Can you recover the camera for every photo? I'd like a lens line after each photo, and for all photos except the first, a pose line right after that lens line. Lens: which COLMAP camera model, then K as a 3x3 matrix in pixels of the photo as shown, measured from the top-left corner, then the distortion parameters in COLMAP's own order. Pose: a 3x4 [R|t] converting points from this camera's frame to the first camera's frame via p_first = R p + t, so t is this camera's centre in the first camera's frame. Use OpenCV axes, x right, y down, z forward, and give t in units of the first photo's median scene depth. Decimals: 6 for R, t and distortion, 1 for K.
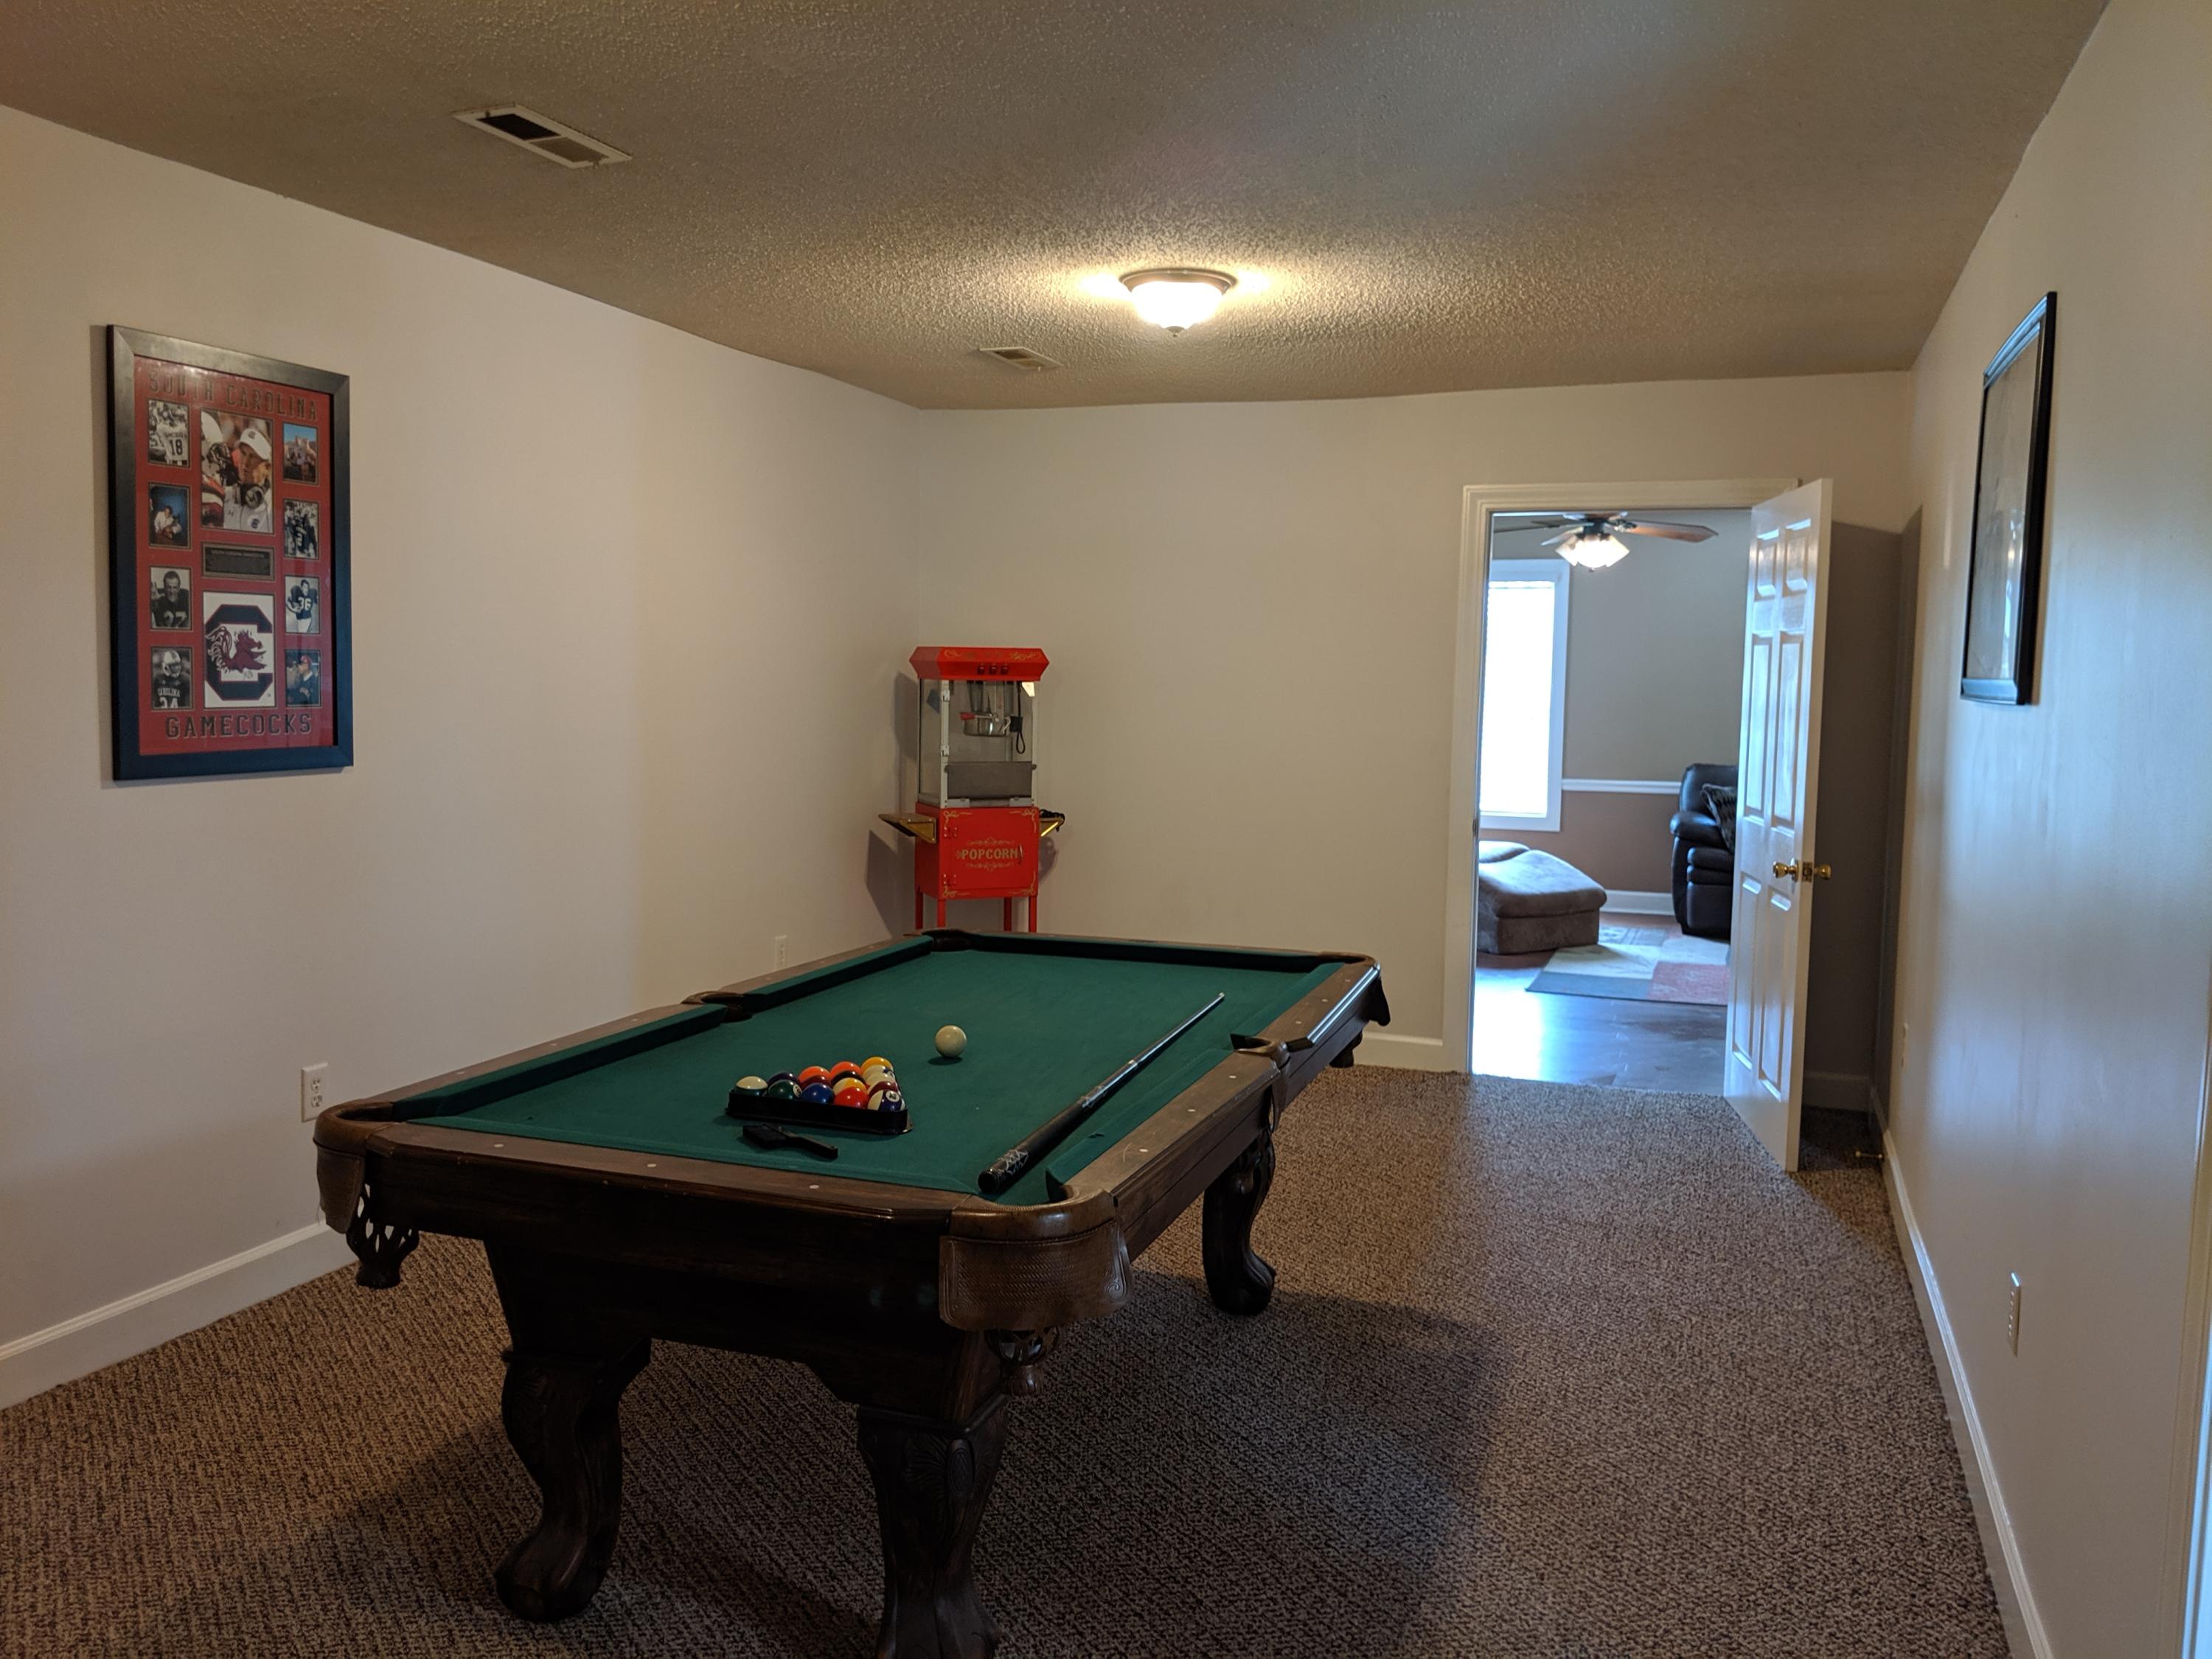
lens RADIAL K [[1773.9, 0, 1097.7], [0, 1773.9, 827.8], [0, 0, 1]] dist [0.086147, -0.102664]
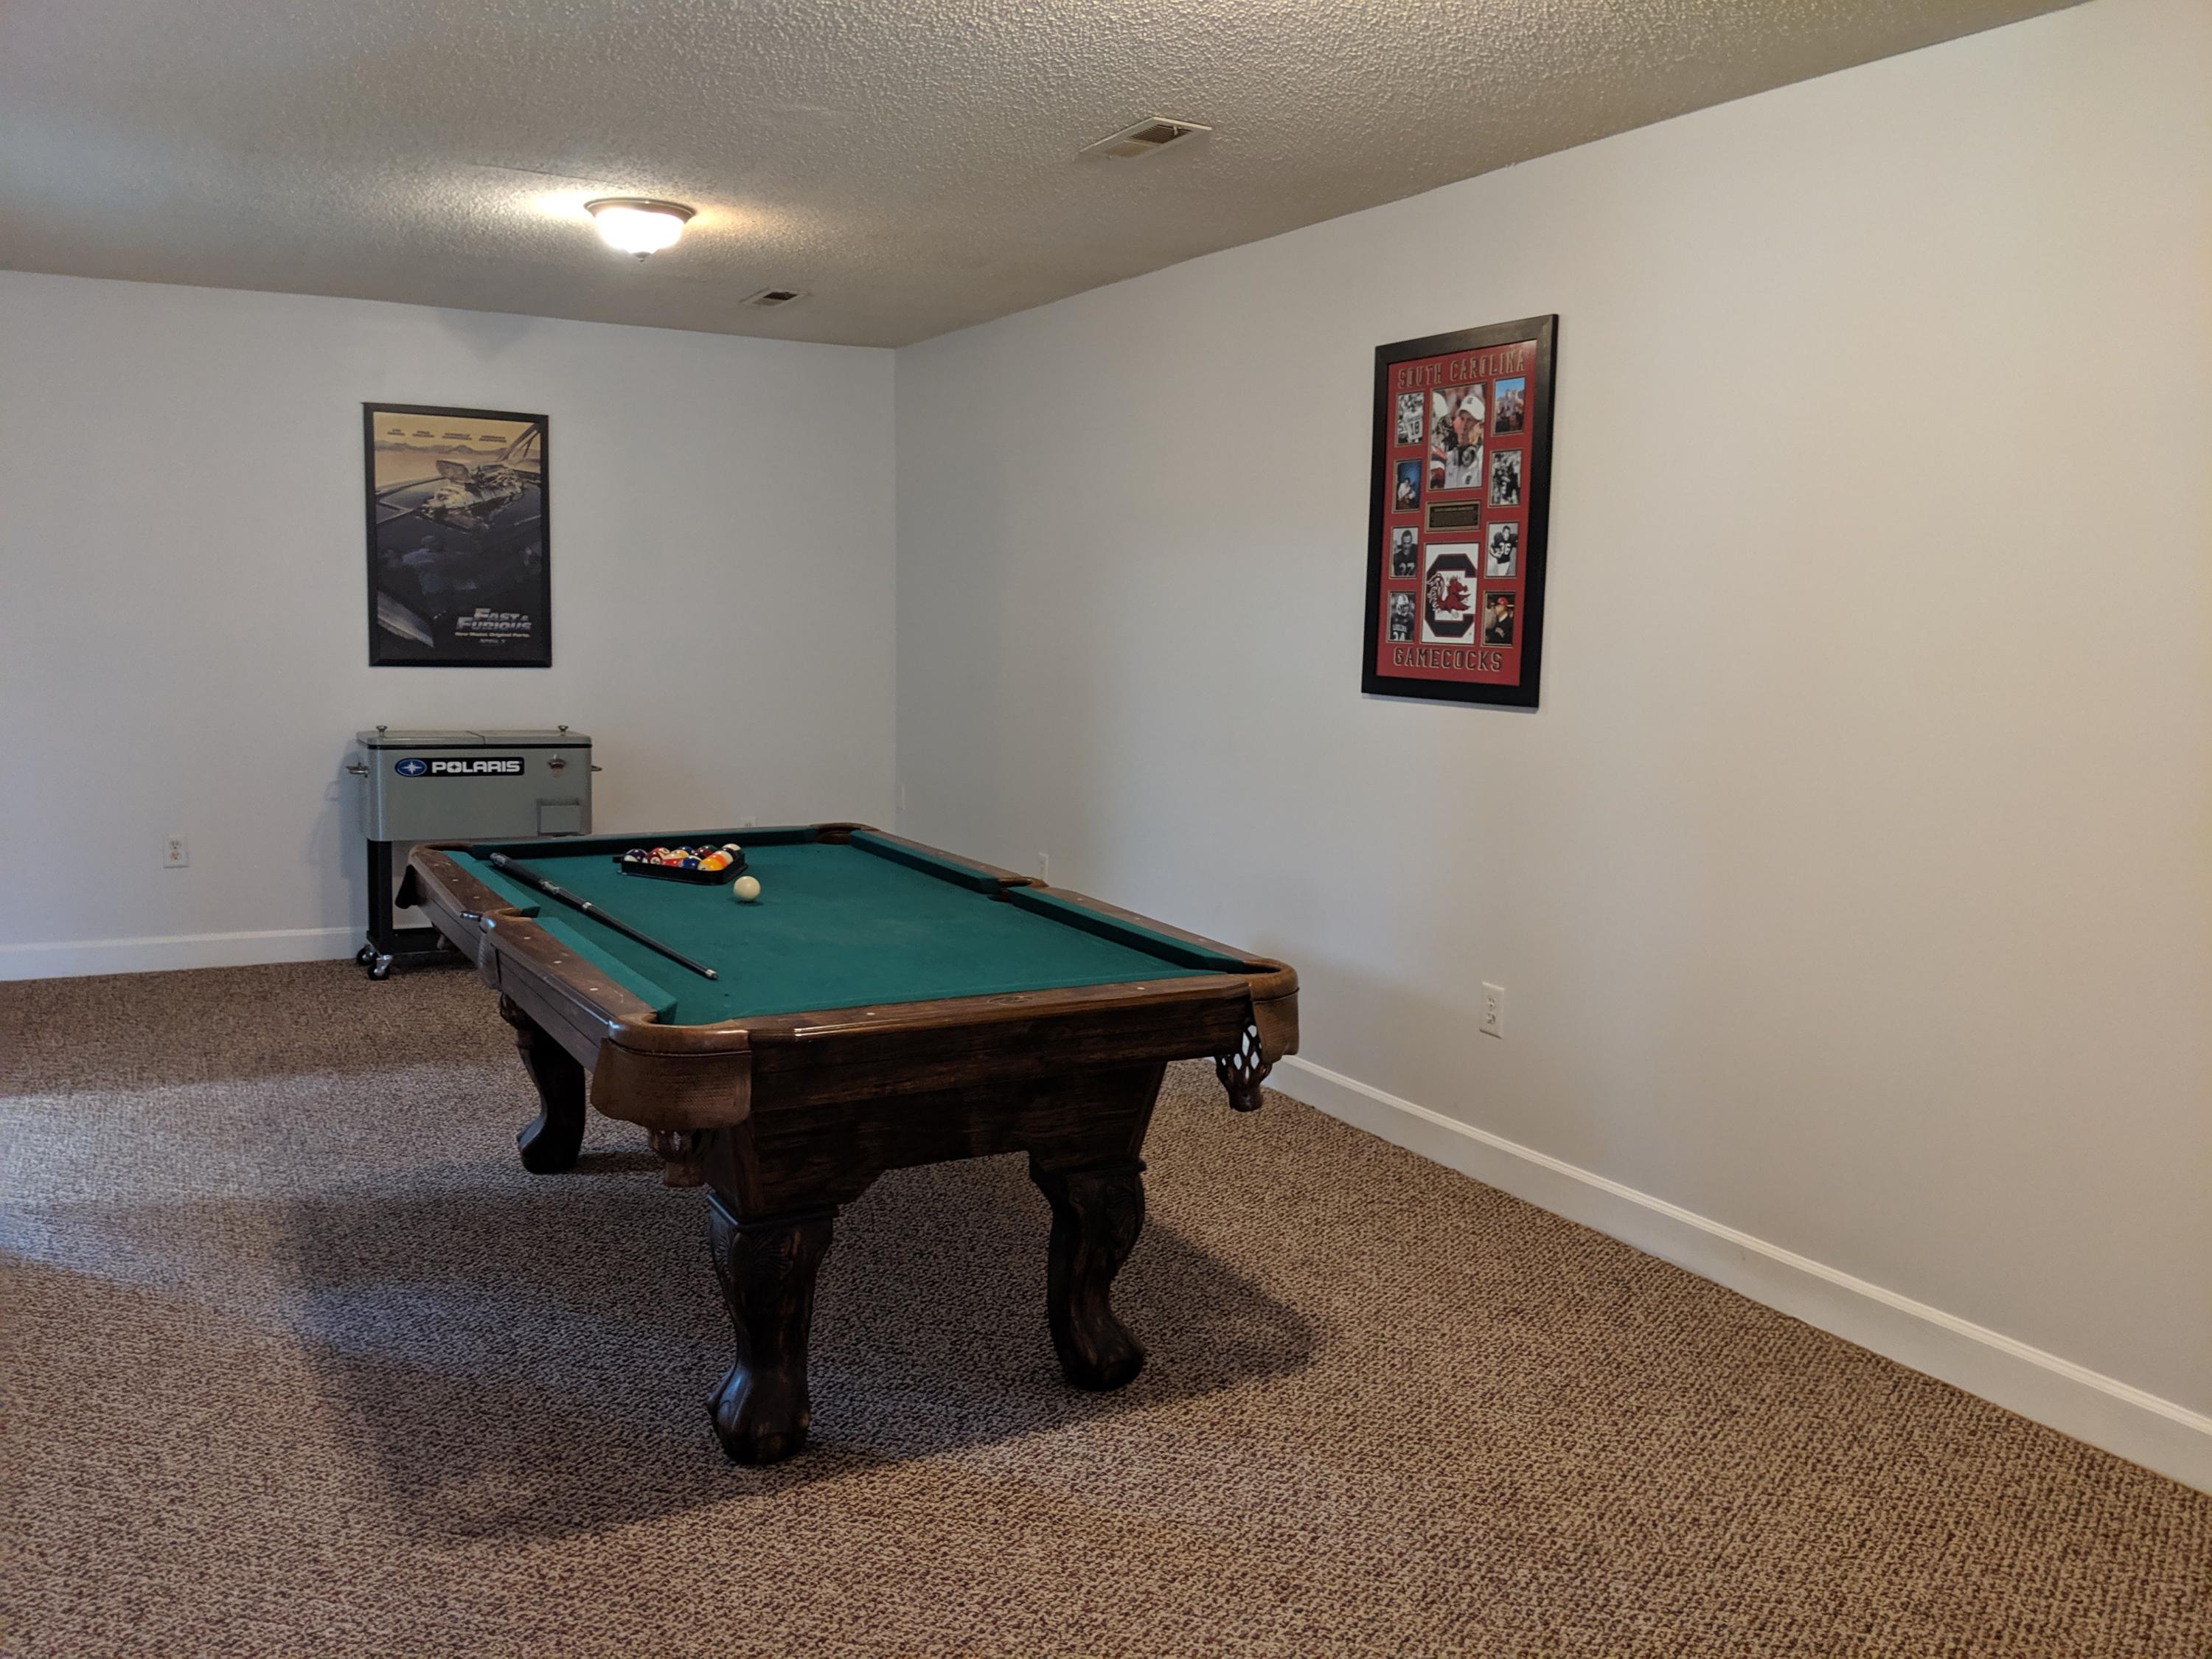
lens RADIAL K [[1824.3, 0, 1053.6], [0, 1824.3, 834.1], [0, 0, 1]] dist [0.089220, -0.184539]
pose [[-0.673490, 0.056204, -0.737056, 0.564997], [-0.105723, 0.979530, 0.171298, -0.121655], [0.731596, 0.193292, -0.653762, 1.606078]]
